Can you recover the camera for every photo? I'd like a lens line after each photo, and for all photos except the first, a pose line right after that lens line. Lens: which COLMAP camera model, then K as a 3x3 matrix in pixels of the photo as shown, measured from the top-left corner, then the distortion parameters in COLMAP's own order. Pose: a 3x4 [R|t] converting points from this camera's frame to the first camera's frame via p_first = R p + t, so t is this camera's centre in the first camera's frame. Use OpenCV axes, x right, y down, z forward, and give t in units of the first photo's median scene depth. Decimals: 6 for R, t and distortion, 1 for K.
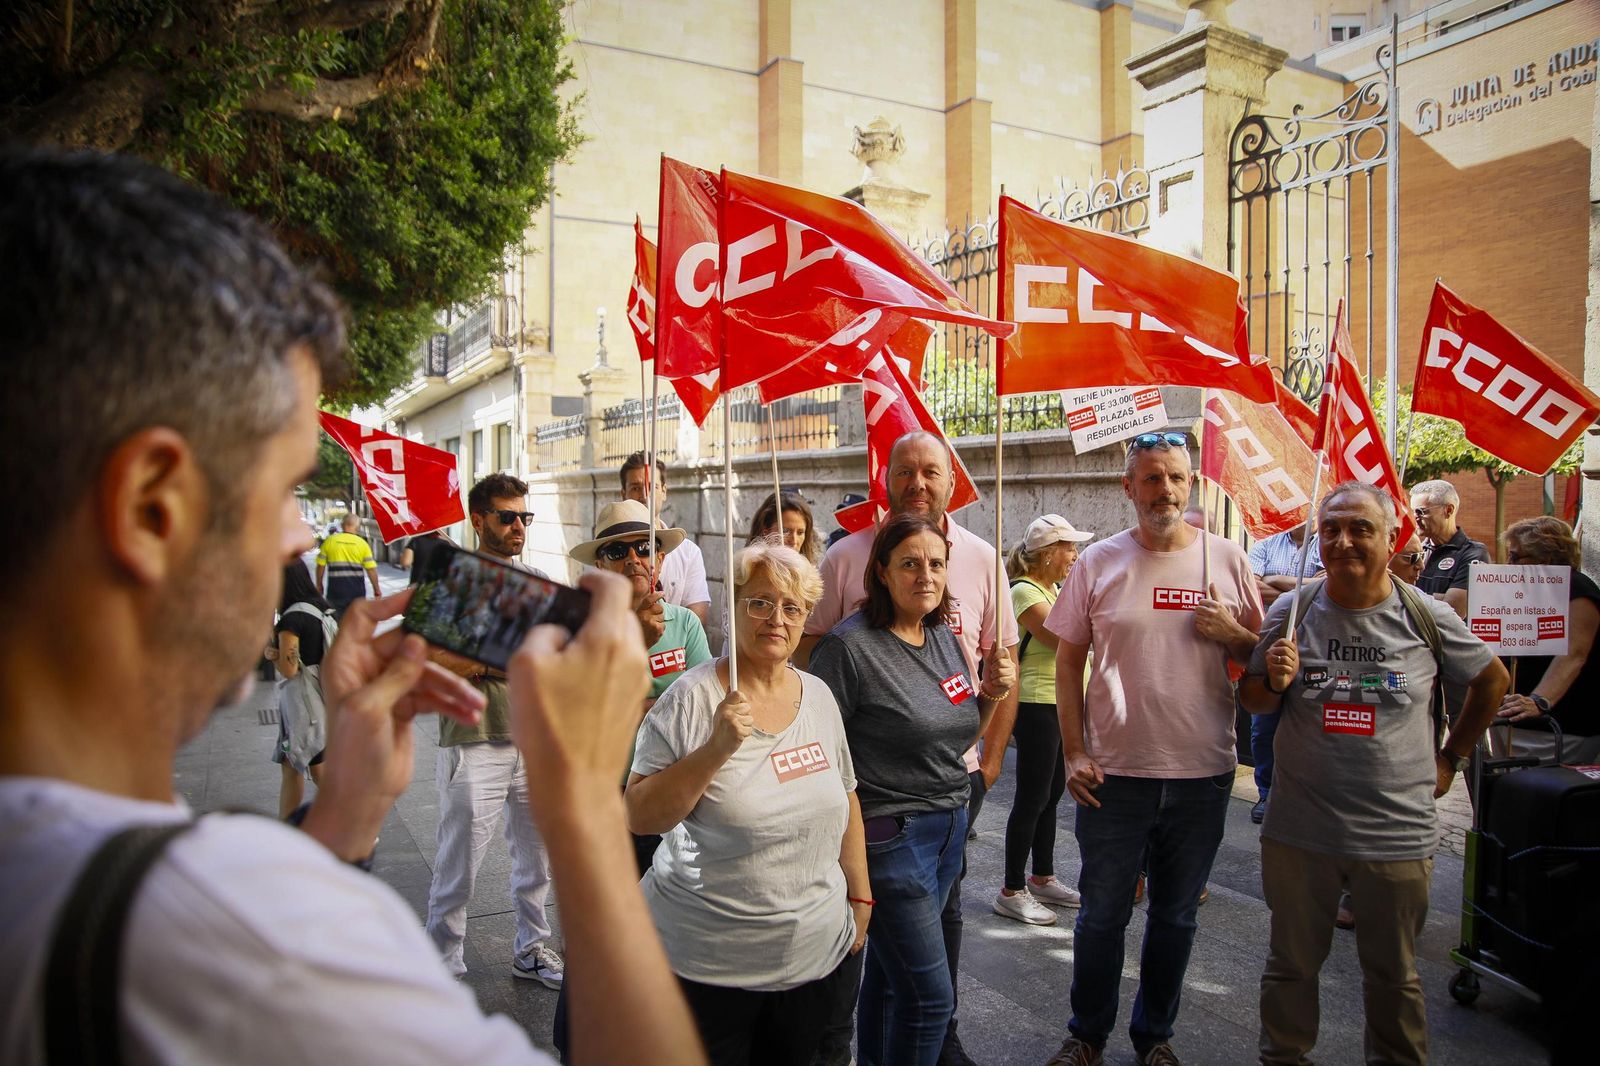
lens RADIAL K [[986.8, 0, 800.0], [0, 986.8, 533.0], [0, 0, 1]] dist [-0.077493, 0.000181]
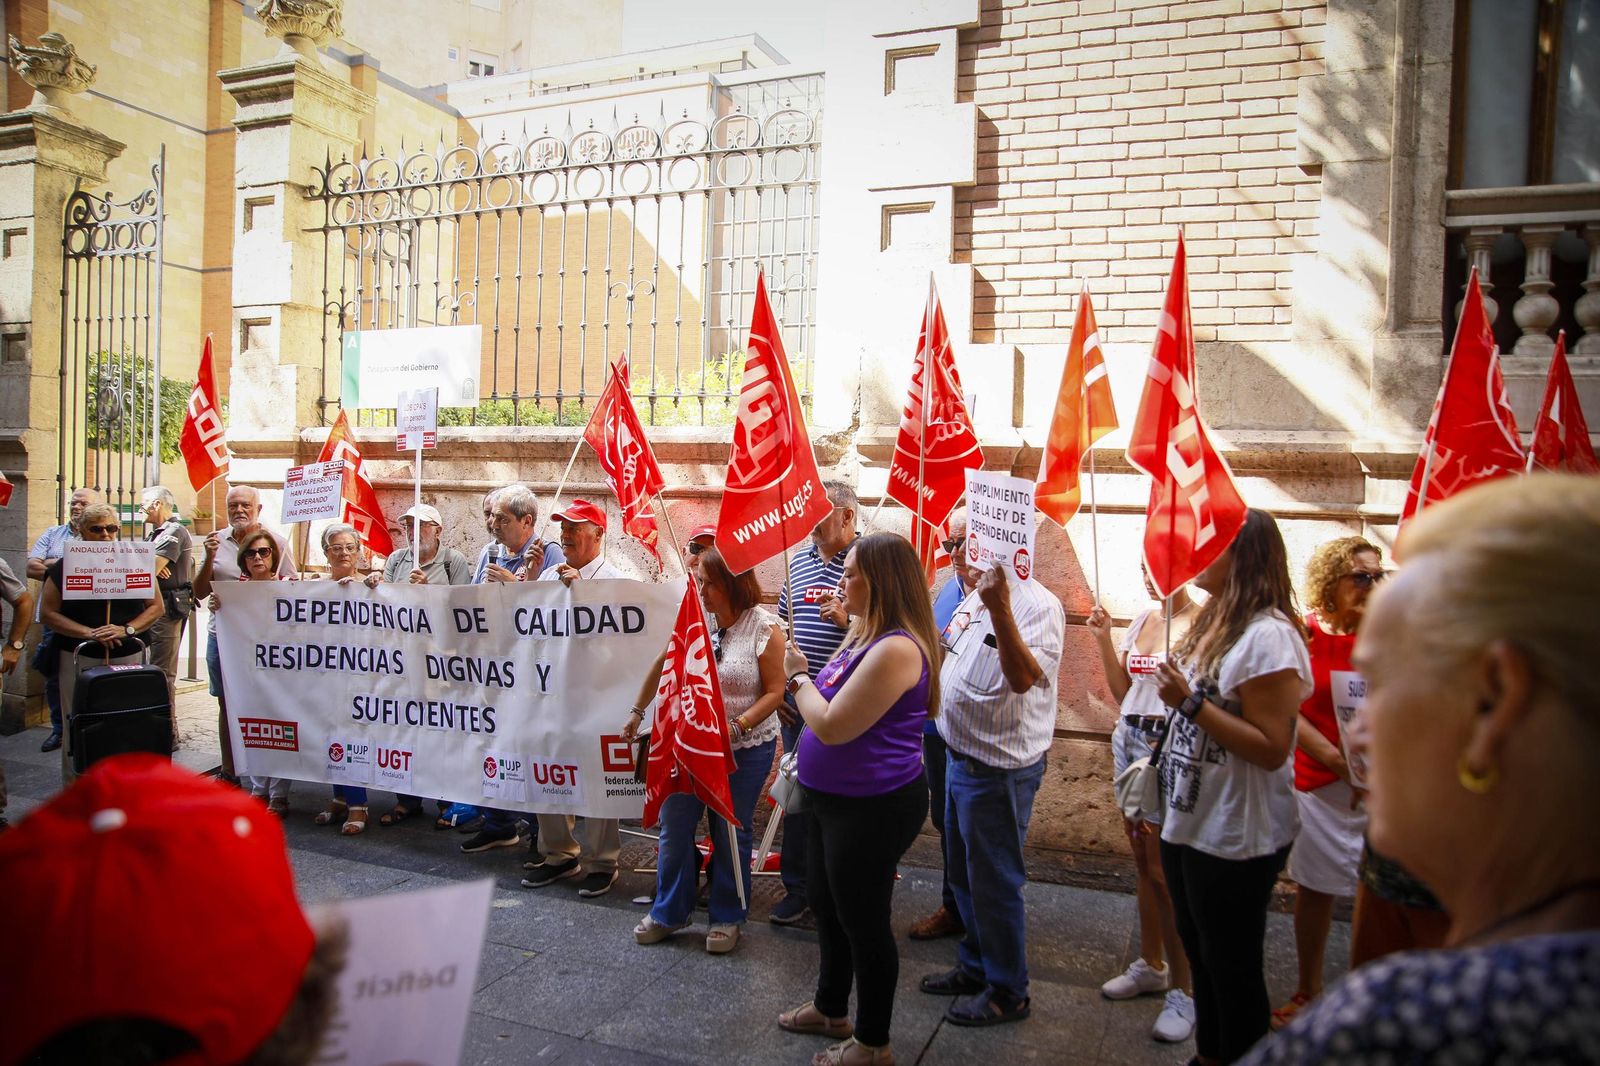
lens RADIAL K [[1066.2, 0, 798.0], [0, 1066.2, 547.1], [0, 0, 1]] dist [-0.121516, 0.076469]
pose [[0.775265, -0.003071, 0.631628, 0.349952], [-0.011336, 0.999759, 0.018774, -0.001113], [-0.631534, -0.021716, 0.775044, -0.646680]]
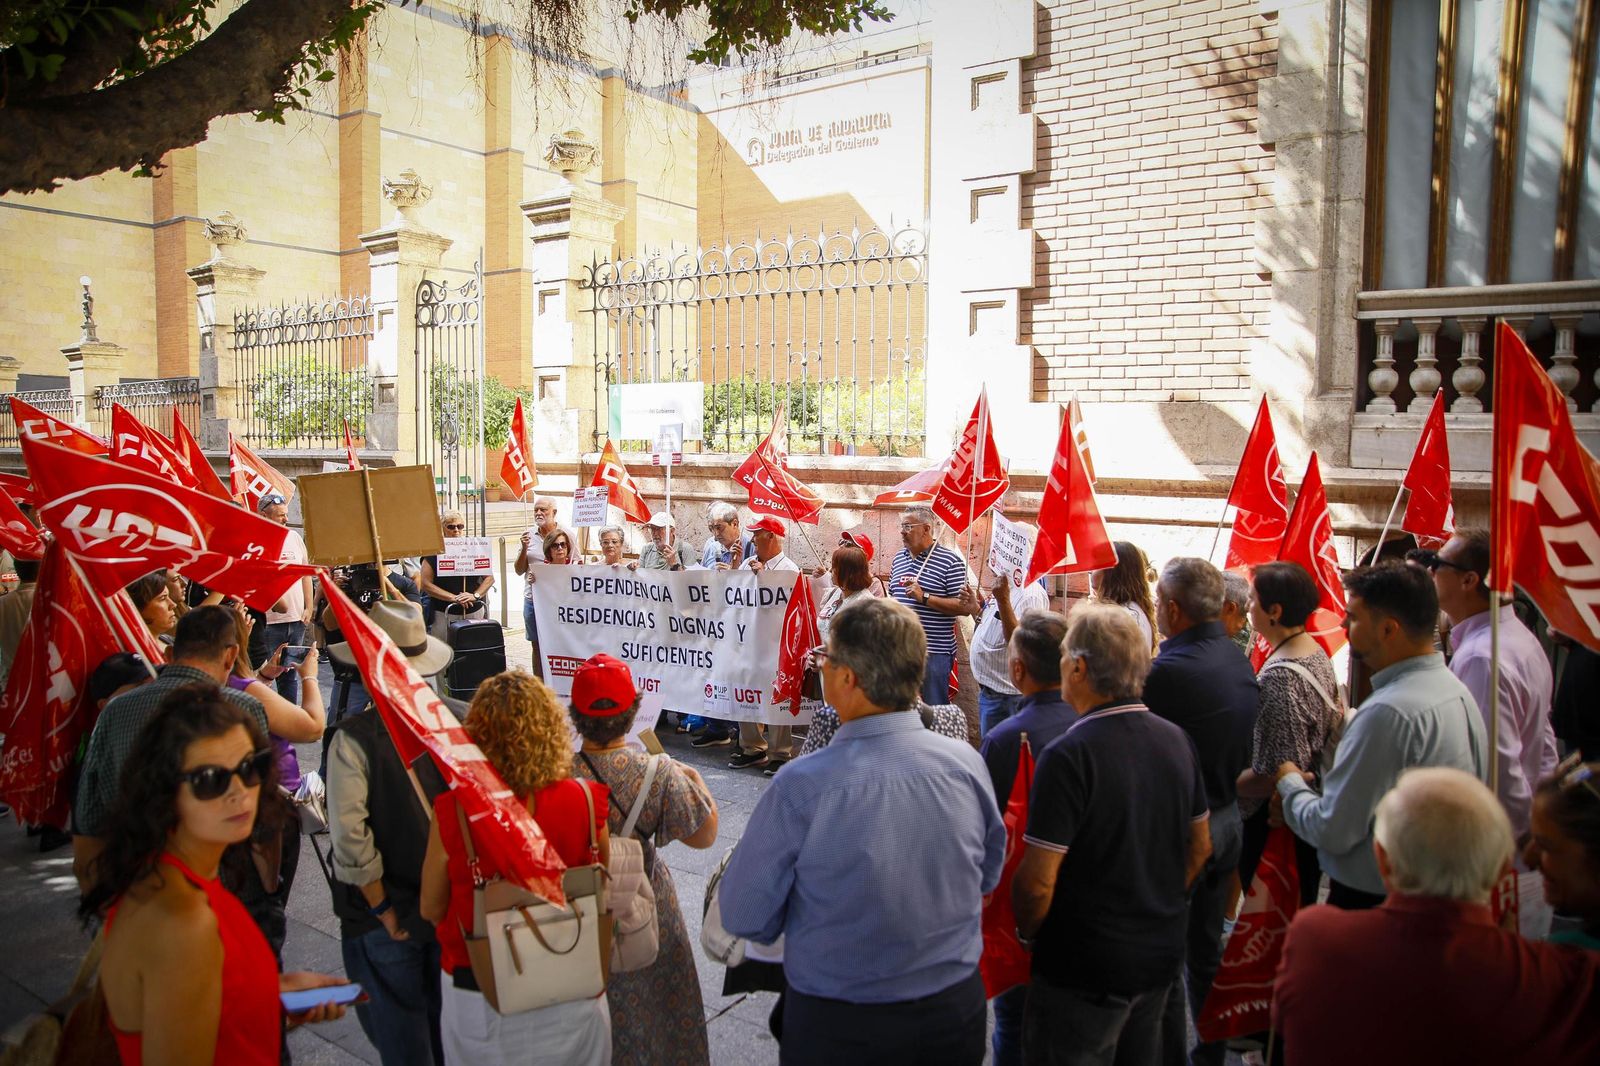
lens RADIAL K [[1135.5, 0, 800.7], [0, 1135.5, 521.1], [0, 0, 1]] dist [-0.138582, 0.129576]
pose [[0.899830, -0.028908, 0.435282, 0.181613], [0.006796, 0.998610, 0.052270, -0.091133], [-0.436188, -0.044076, 0.898776, -1.161455]]
